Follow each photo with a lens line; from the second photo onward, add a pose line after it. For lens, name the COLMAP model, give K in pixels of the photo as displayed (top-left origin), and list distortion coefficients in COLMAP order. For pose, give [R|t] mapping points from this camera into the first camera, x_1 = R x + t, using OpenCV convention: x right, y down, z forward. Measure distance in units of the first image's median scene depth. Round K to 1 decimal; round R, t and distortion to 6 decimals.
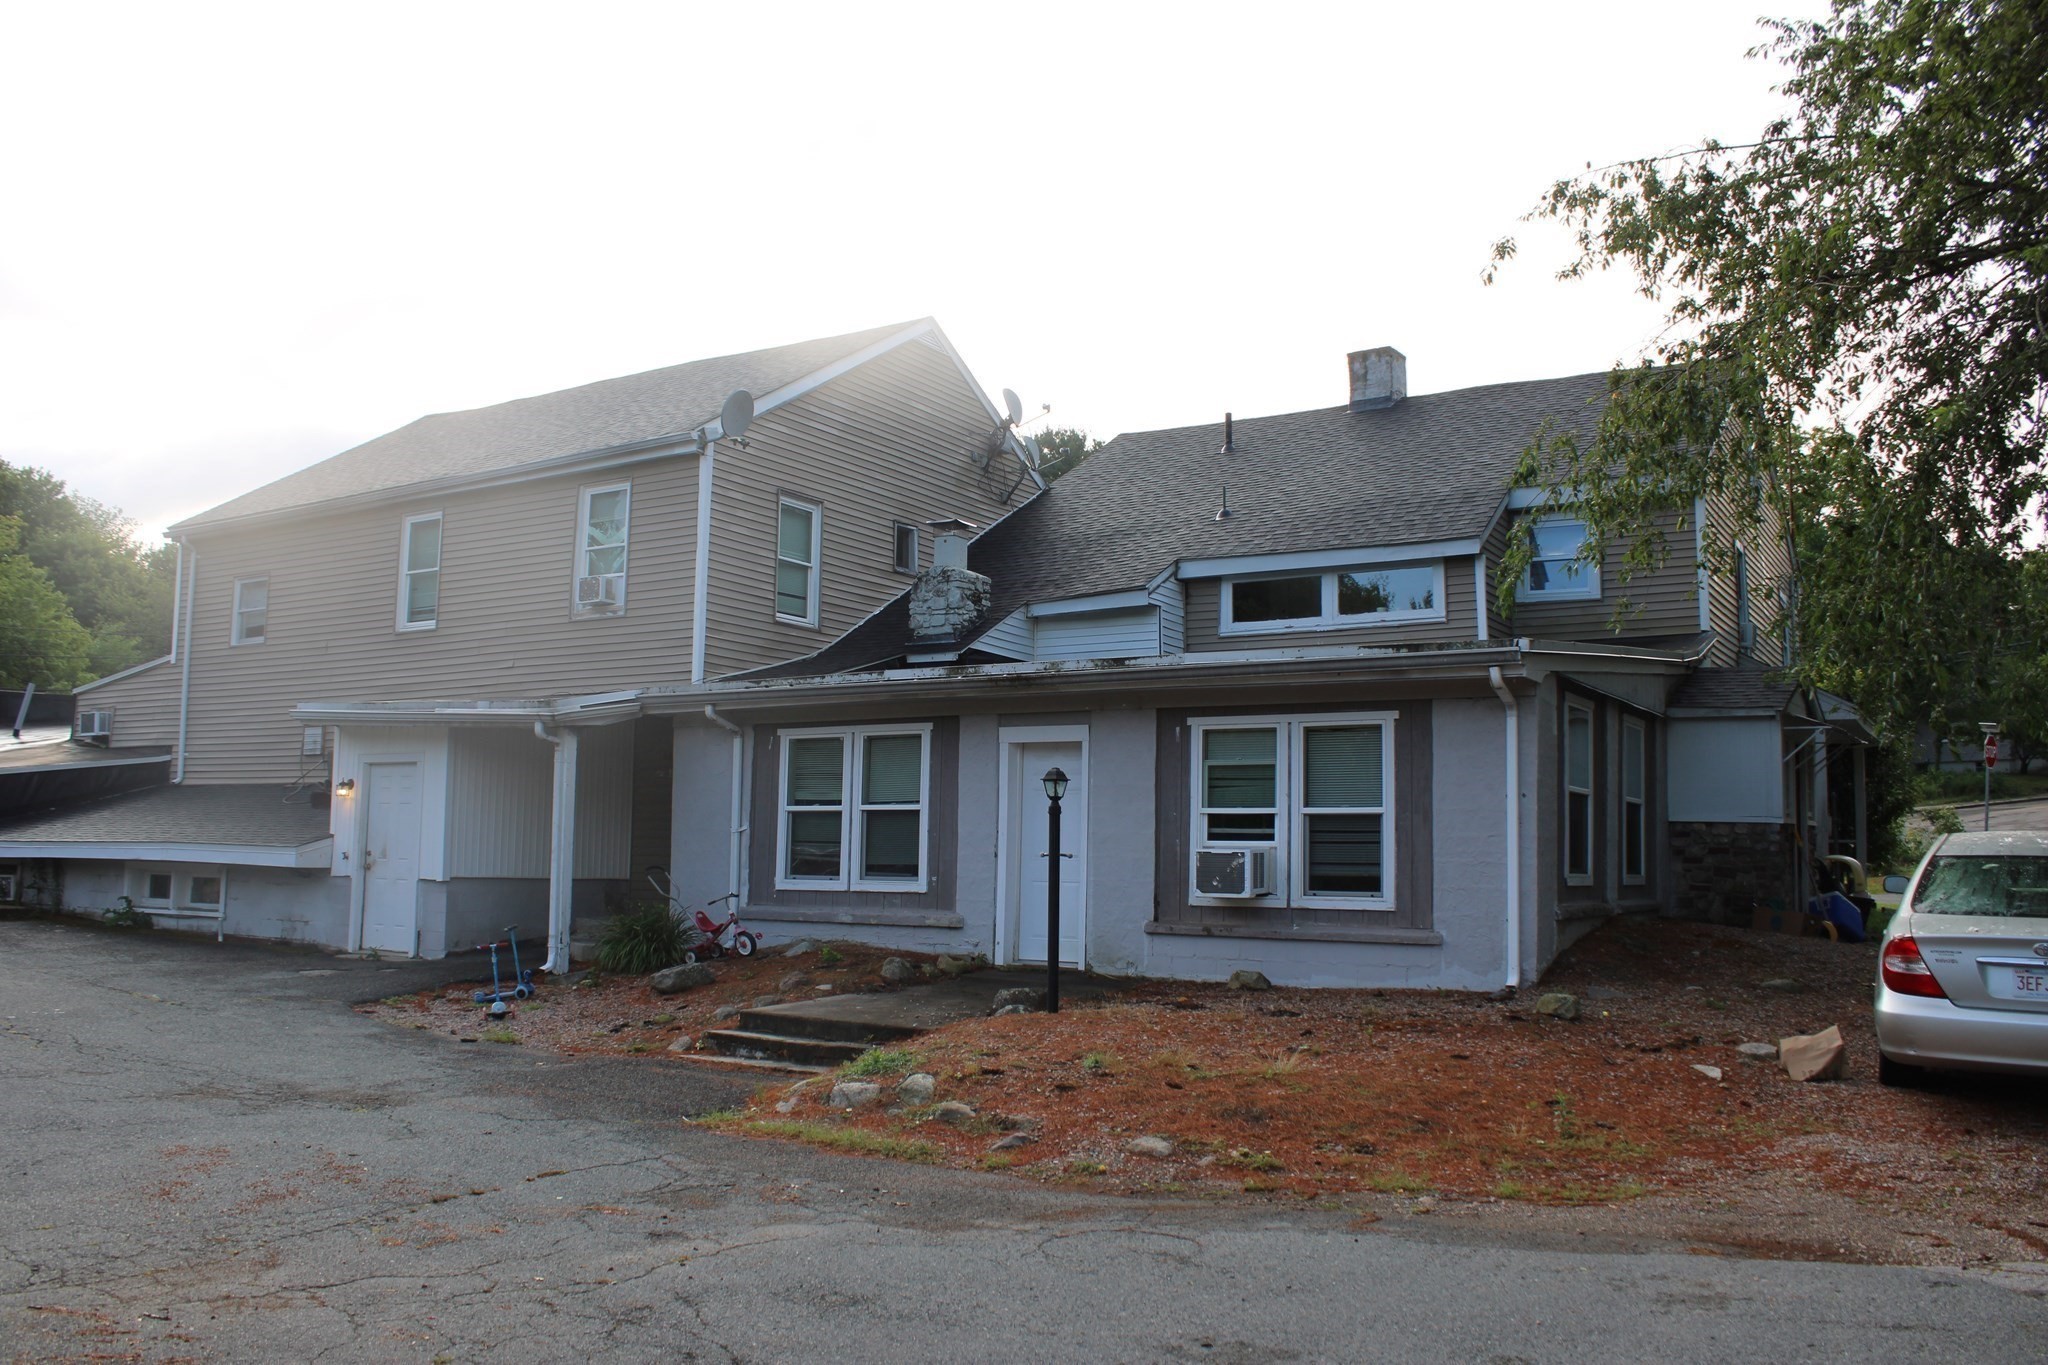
lens RADIAL K [[1717.4, 0, 1024.0], [0, 1717.4, 682.5], [0, 0, 1]] dist [-0.164824, 0.158278]
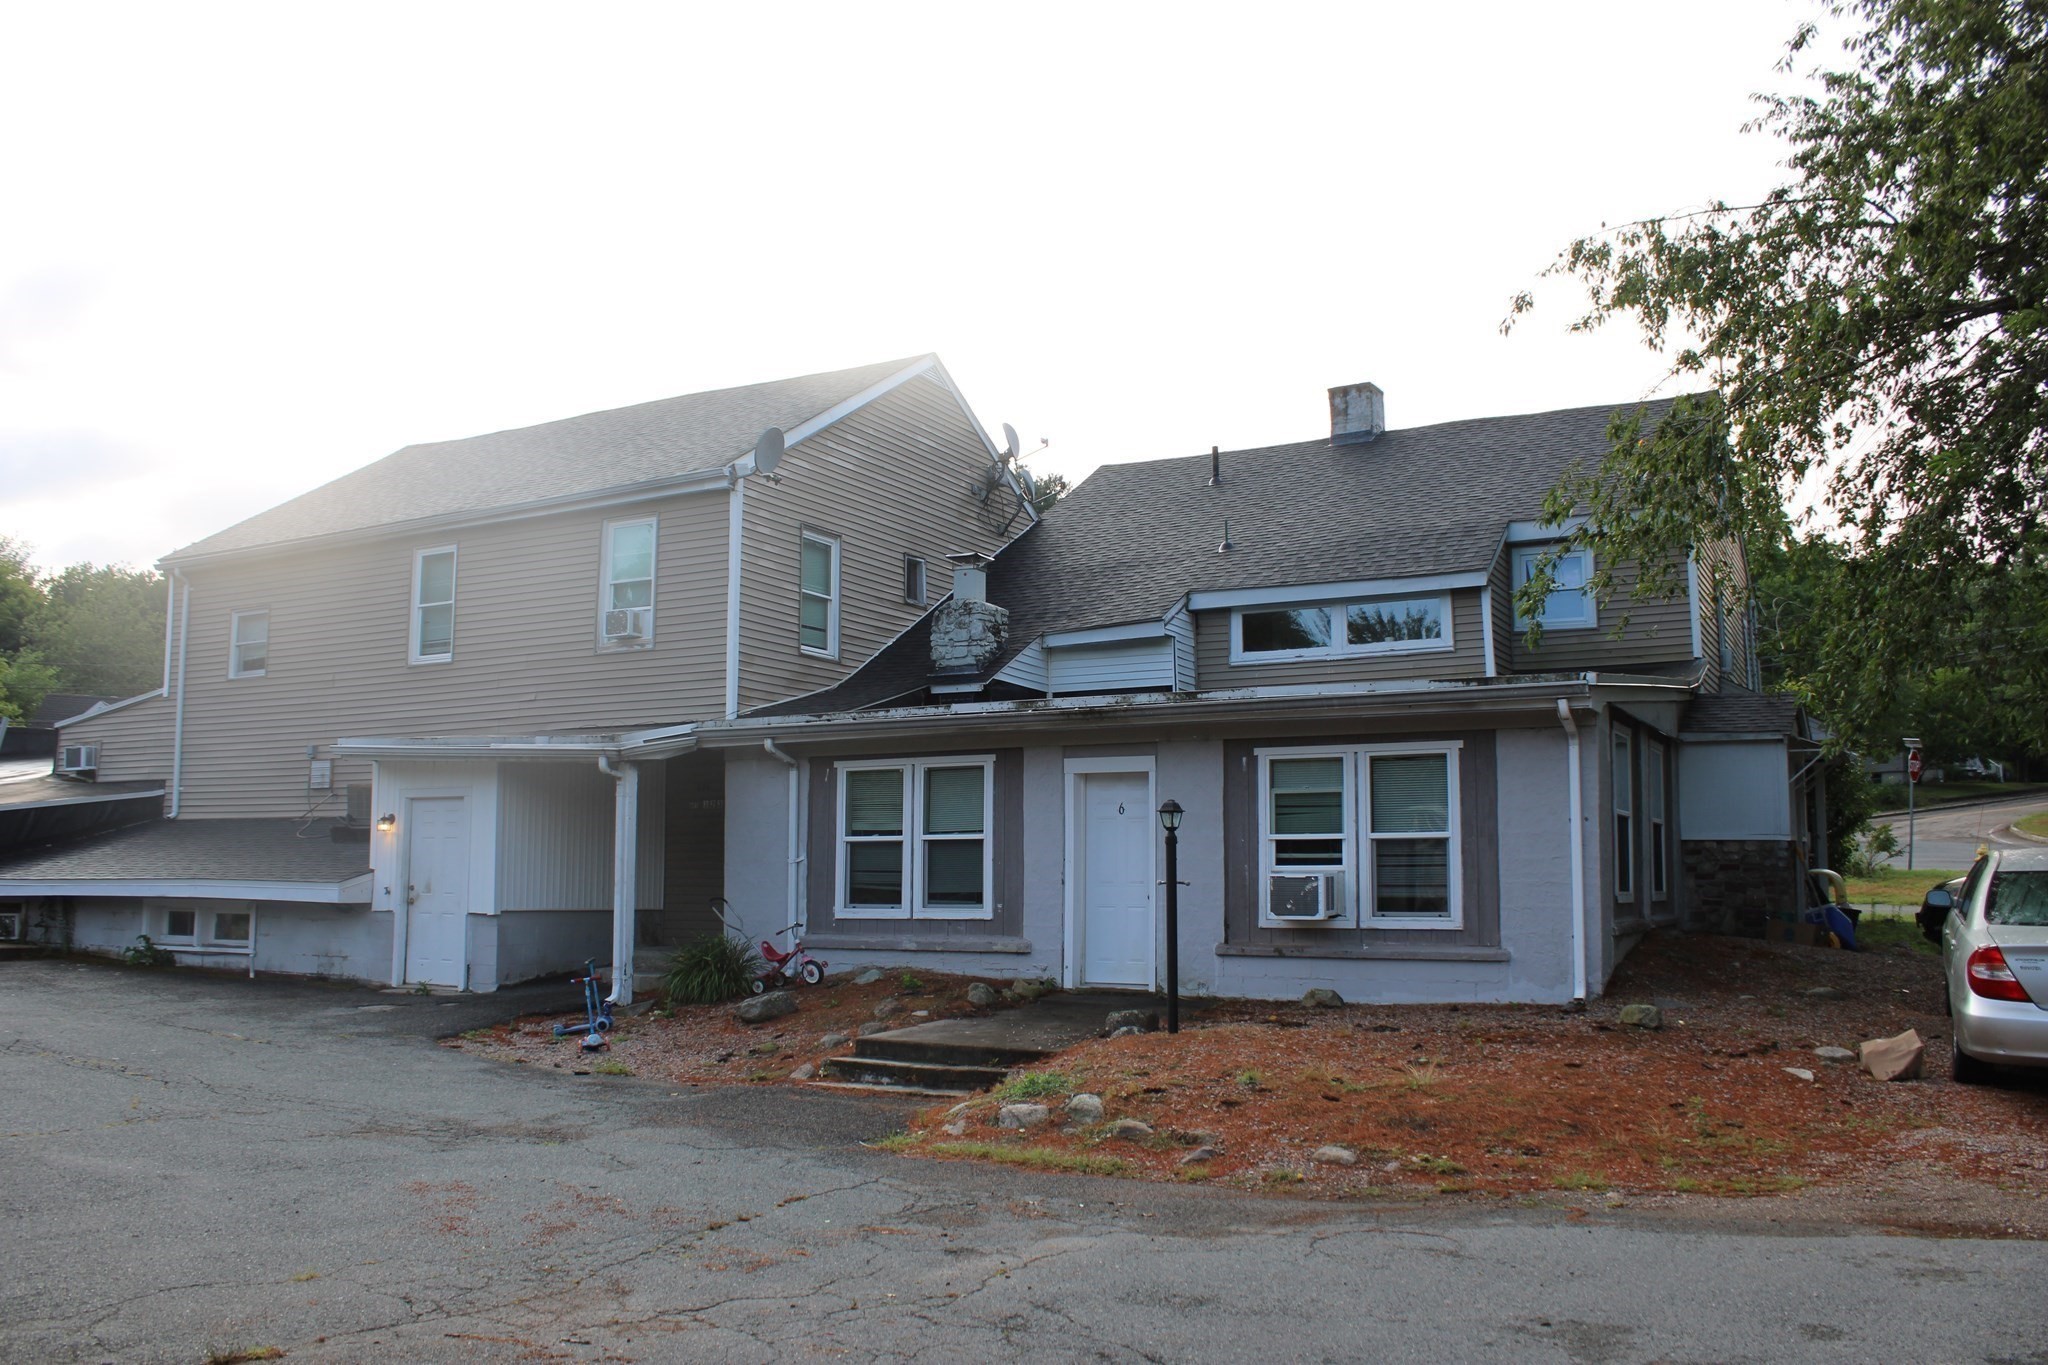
lens RADIAL K [[1717.4, 0, 1024.0], [0, 1717.4, 682.5], [0, 0, 1]] dist [-0.164824, 0.158278]
pose [[0.998032, -0.006625, 0.062360, -0.096509], [0.007342, 0.999910, -0.011272, -0.007753], [-0.062279, 0.011708, 0.997990, -0.030075]]
